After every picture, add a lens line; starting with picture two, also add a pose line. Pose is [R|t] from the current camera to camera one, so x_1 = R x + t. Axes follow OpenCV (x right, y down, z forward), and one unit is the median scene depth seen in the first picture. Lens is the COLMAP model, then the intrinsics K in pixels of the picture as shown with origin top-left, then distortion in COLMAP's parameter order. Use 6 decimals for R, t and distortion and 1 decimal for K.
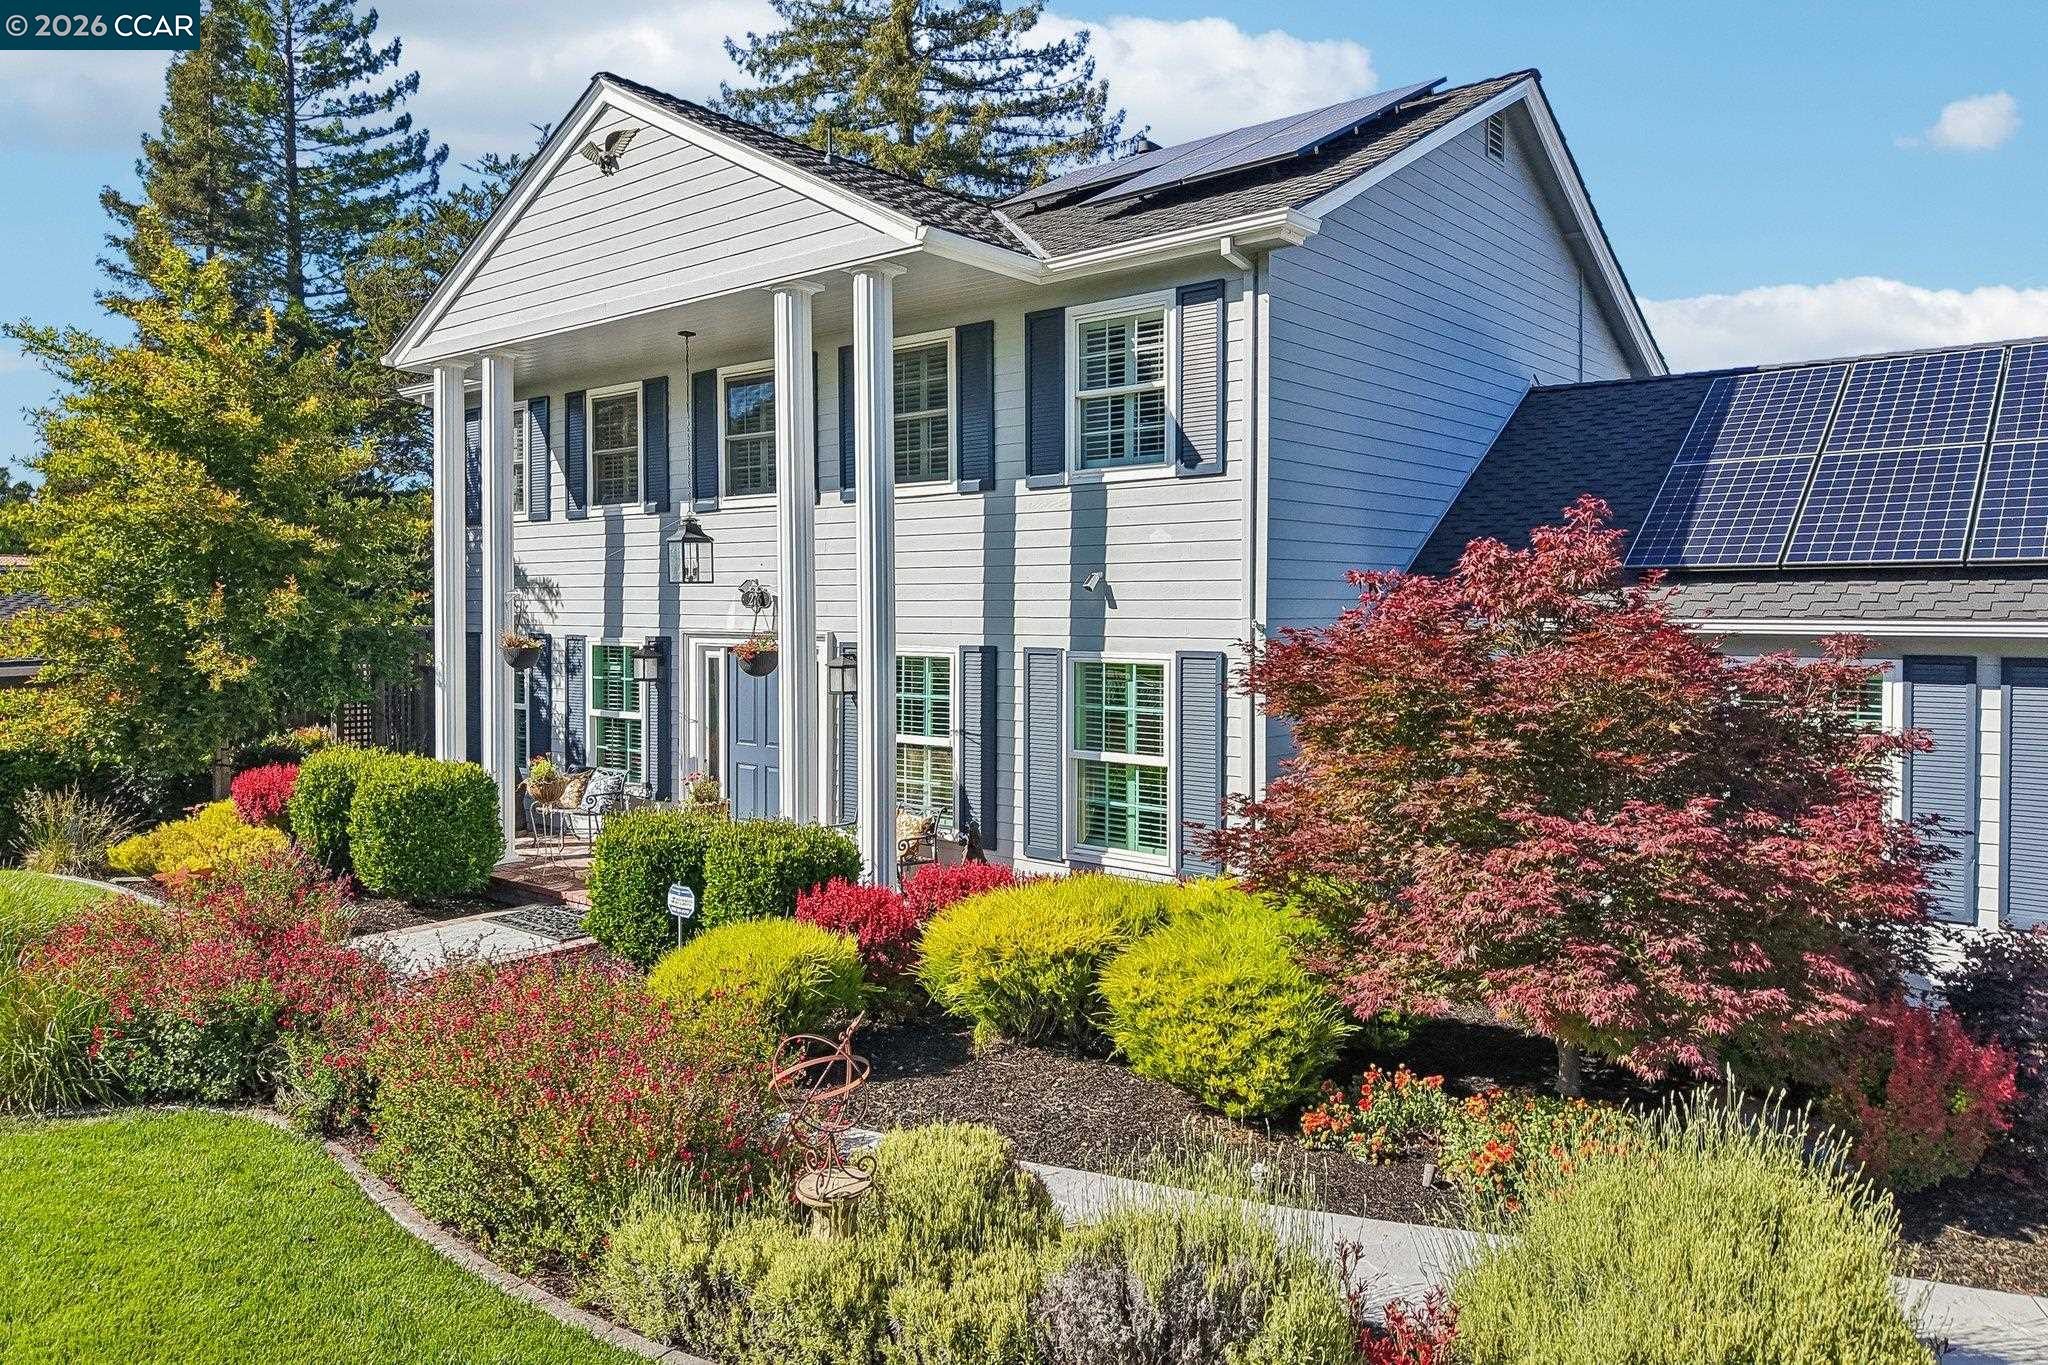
lens RADIAL K [[1399.1, 0, 1011.7], [0, 1399.1, 610.5], [0, 0, 1]] dist [0.075642, -0.095743]
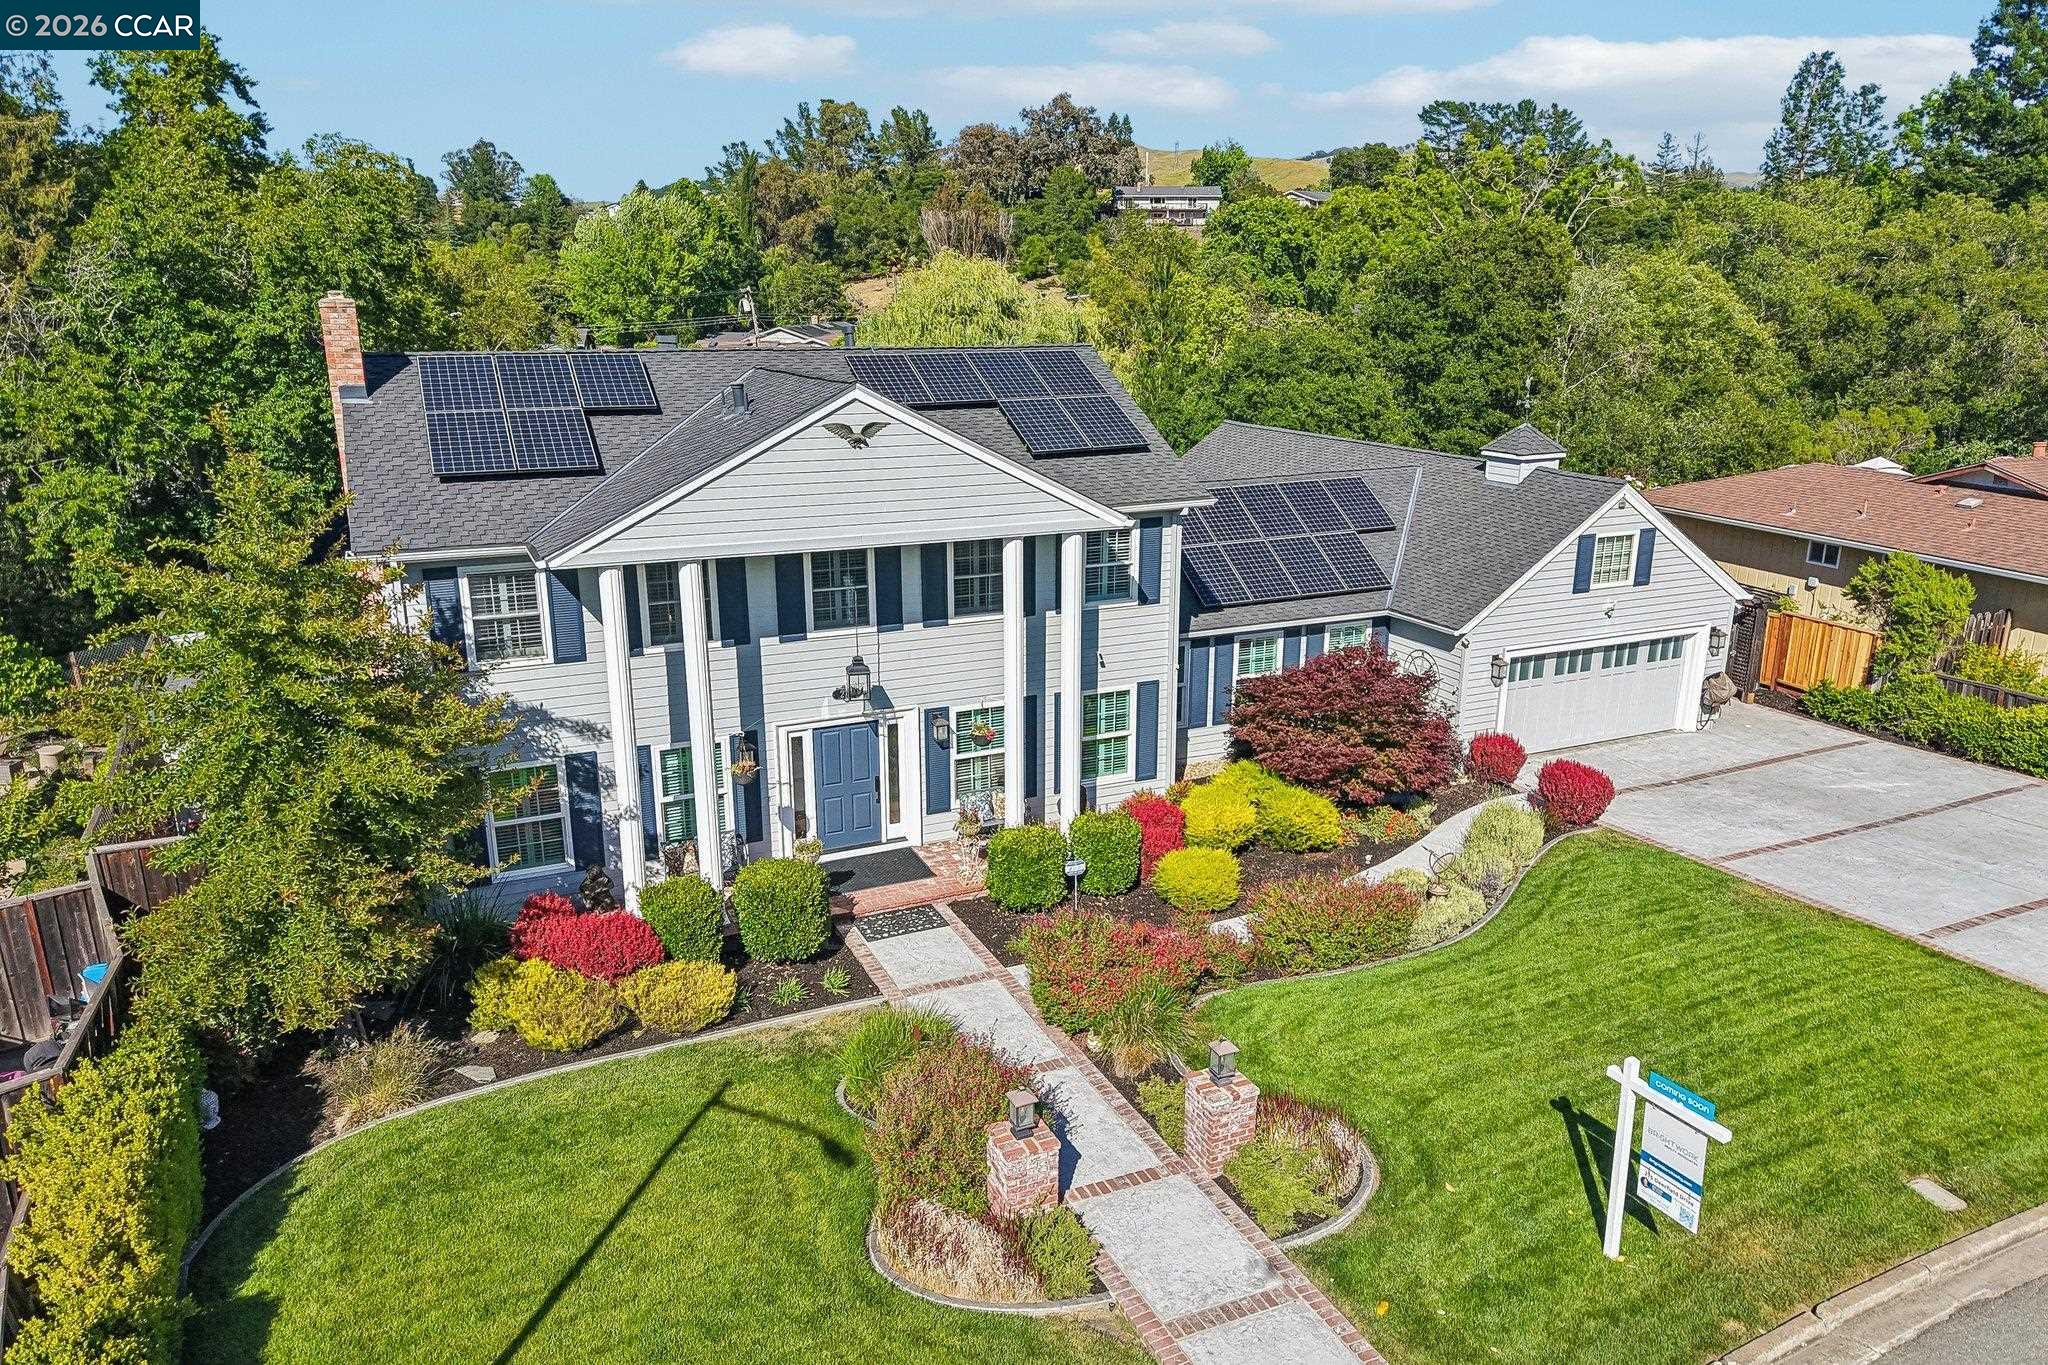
lens RADIAL K [[1356.5, 0, 1079.5], [0, 1356.5, 672.1], [0, 0, 1]] dist [0.063875, -0.085724]
pose [[0.404488, -0.245553, 0.880962, -1.751313], [-0.007193, 0.962396, 0.271555, -0.552413], [-0.914515, -0.116178, 0.387511, 0.254055]]
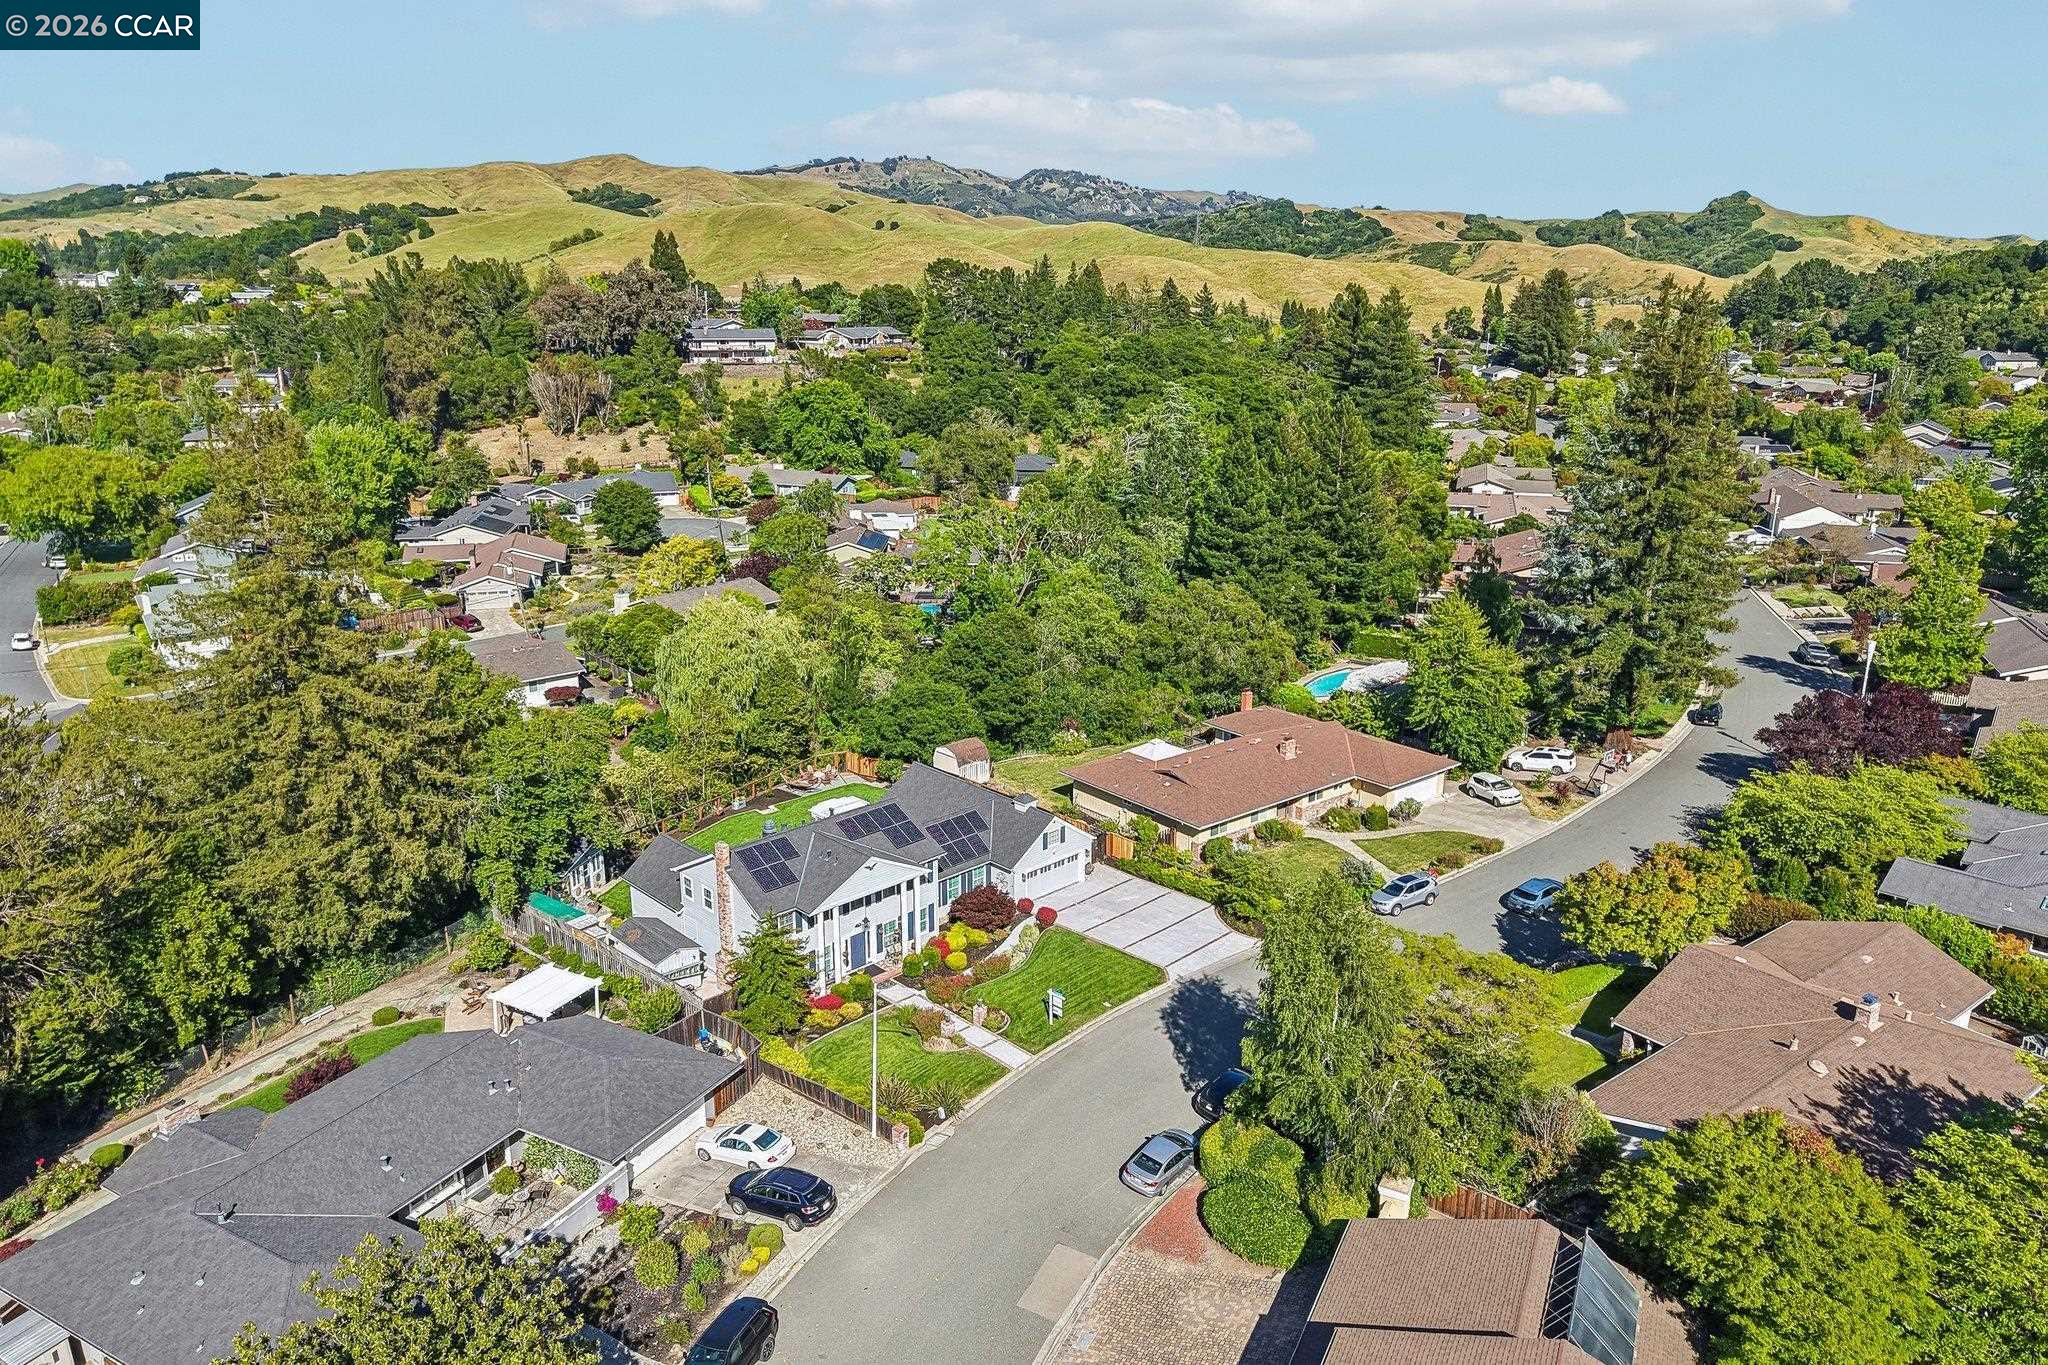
lens RADIAL K [[1399.1, 0, 1011.7], [0, 1399.1, 610.5], [0, 0, 1]] dist [0.075642, -0.095743]
pose [[0.116807, -0.245655, 0.962294, -6.868827], [0.008759, 0.969144, 0.246341, -3.450282], [-0.993116, -0.020346, 0.115355, -0.334062]]
